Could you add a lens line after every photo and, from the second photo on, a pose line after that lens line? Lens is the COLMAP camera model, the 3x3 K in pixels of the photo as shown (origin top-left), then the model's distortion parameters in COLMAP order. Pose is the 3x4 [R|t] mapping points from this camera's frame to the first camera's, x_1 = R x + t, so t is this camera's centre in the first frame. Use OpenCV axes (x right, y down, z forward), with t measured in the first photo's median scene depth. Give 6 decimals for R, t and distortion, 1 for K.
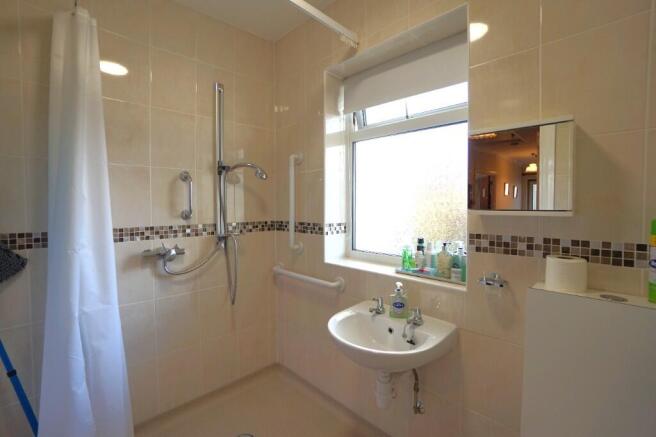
lens RADIAL K [[294.8, 0, 320.8], [0, 294.8, 213.5], [0, 0, 1]] dist [-0.043644, 0.000938]
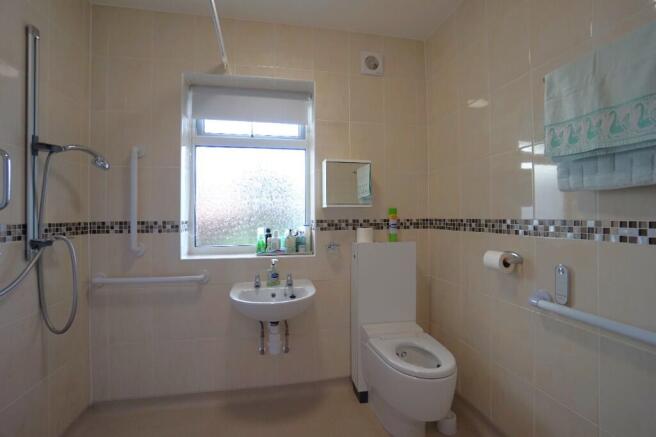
lens RADIAL K [[294.8, 0, 320.8], [0, 294.8, 213.5], [0, 0, 1]] dist [-0.043644, 0.000938]
pose [[0.530545, 0.009029, 0.847609, -0.572485], [0.031771, 0.999029, -0.030529, 0.054066], [-0.847061, 0.043126, 0.529743, 0.064280]]
